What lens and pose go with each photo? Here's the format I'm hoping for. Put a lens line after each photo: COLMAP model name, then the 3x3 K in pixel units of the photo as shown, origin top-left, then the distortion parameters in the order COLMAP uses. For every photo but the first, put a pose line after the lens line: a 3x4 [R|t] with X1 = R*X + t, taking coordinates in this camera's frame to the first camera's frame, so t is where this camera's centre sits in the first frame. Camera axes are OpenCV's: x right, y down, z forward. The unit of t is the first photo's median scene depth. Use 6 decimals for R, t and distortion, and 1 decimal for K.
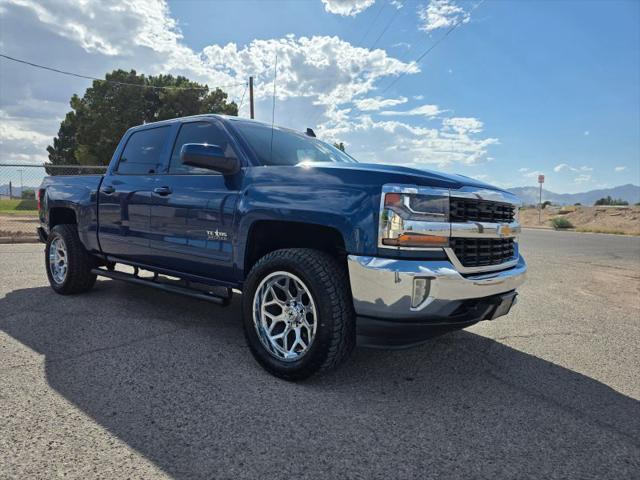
lens RADIAL K [[433.1, 0, 316.5], [0, 433.1, 247.4], [0, 0, 1]] dist [0.041847, -0.039266]
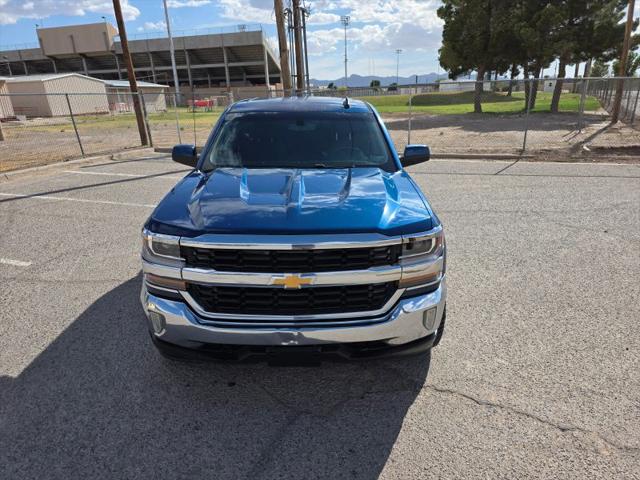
lens RADIAL K [[433.1, 0, 325.5], [0, 433.1, 249.9], [0, 0, 1]] dist [0.041847, -0.039266]
pose [[0.666477, 0.219056, -0.712617, 0.576935], [-0.026875, 0.962297, 0.270671, -0.178849], [0.745041, -0.161245, 0.647235, 0.267592]]
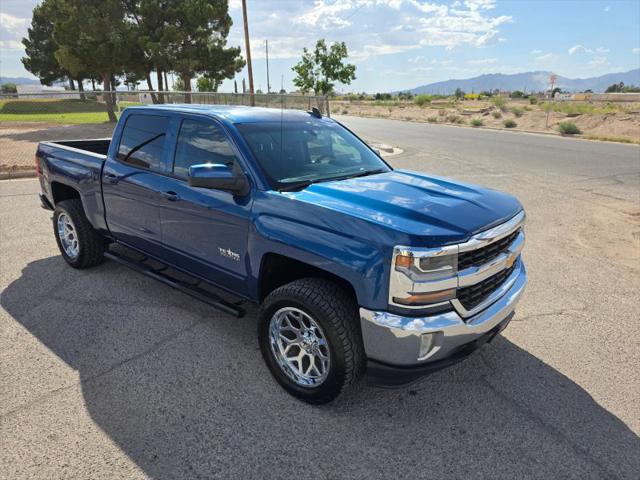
lens RADIAL K [[433.1, 0, 323.9], [0, 433.1, 241.3], [0, 0, 1]] dist [0.041847, -0.039266]
pose [[0.999793, -0.015759, 0.012904, -0.011649], [0.012417, 0.973783, 0.227140, -0.172925], [-0.016145, -0.226933, 0.973777, 0.003600]]
